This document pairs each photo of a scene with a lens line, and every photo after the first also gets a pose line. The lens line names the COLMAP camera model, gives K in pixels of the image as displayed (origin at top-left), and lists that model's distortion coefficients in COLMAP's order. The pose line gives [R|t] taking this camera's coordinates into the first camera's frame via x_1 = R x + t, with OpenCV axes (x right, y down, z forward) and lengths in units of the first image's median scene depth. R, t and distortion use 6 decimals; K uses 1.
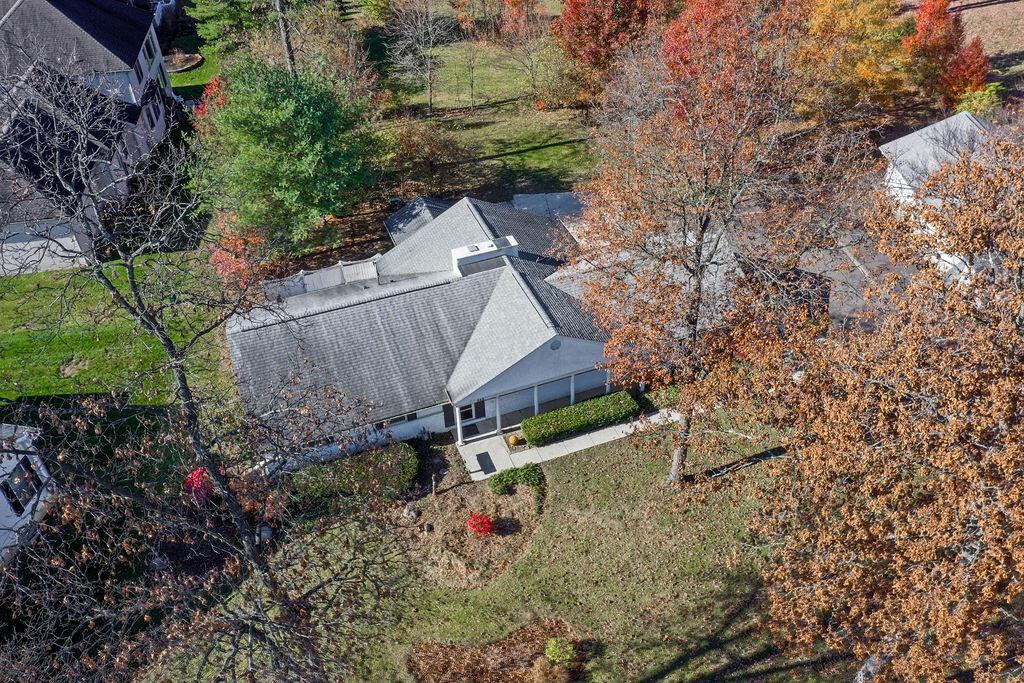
lens RADIAL K [[841.5, 0, 512.0], [0, 841.5, 341.5], [0, 0, 1]] dist [0.012922, -0.005535]
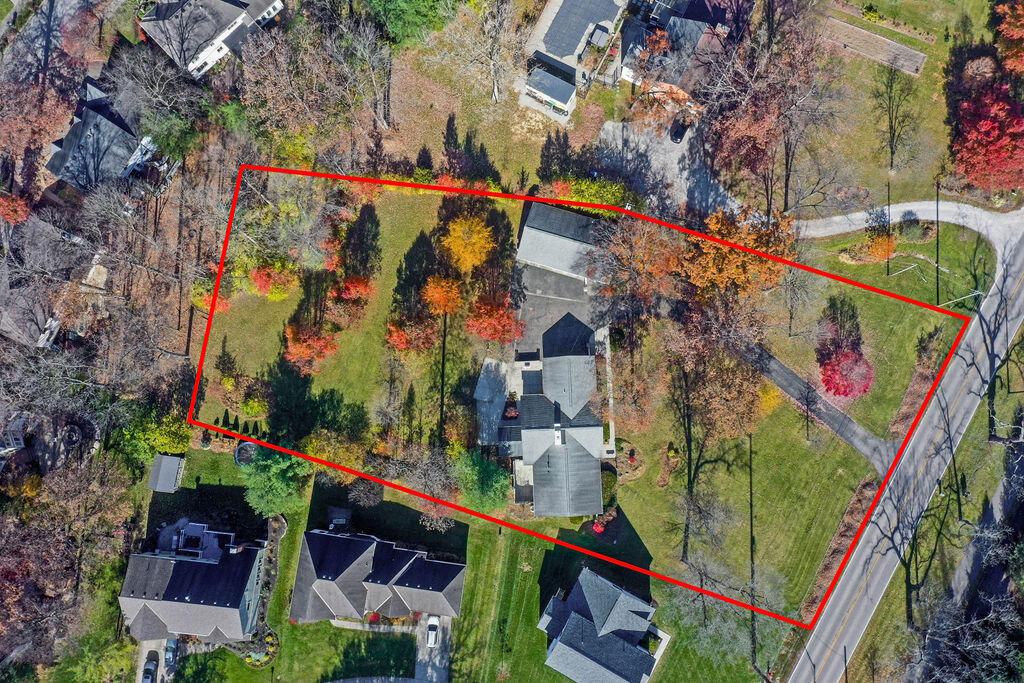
lens RADIAL K [[829.1, 0, 514.3], [0, 829.1, 351.1], [0, 0, 1]] dist [0.001615, 0.001051]
pose [[0.323137, -0.941791, 0.092803, -0.080082], [0.622990, 0.285516, 0.728261, -2.582046], [-0.712366, -0.177512, 0.678987, -0.959442]]
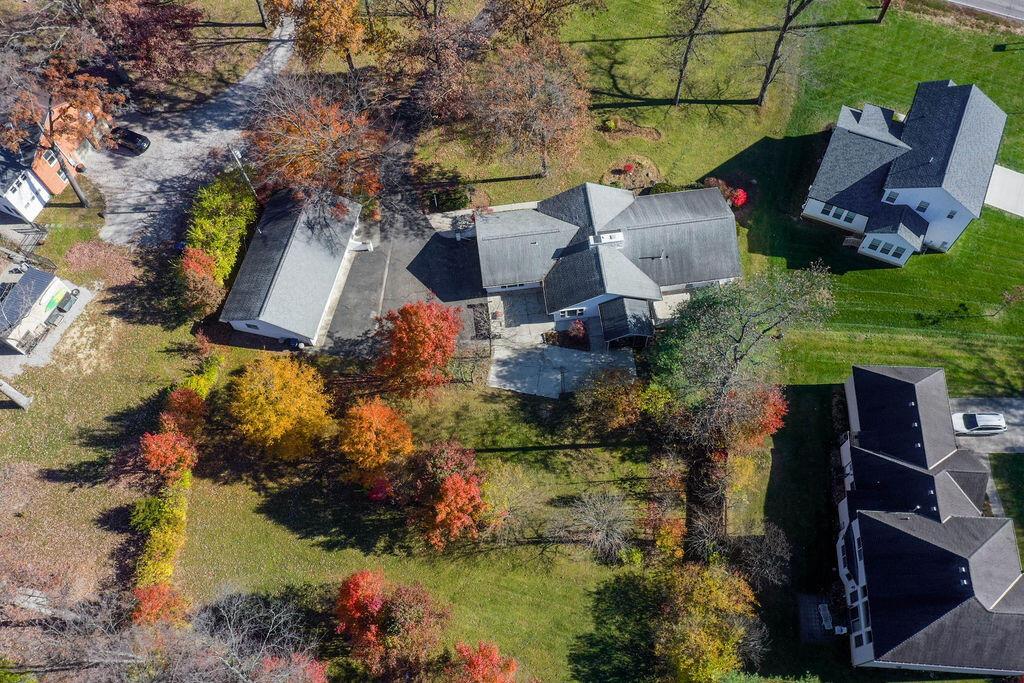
lens RADIAL K [[841.5, 0, 512.0], [0, 841.5, 341.5], [0, 0, 1]] dist [0.012922, -0.005535]
pose [[-0.966568, -0.205810, 0.152931, -0.168523], [0.196265, -0.210037, 0.957792, -2.072806], [-0.165002, 0.955786, 0.243408, 0.782400]]
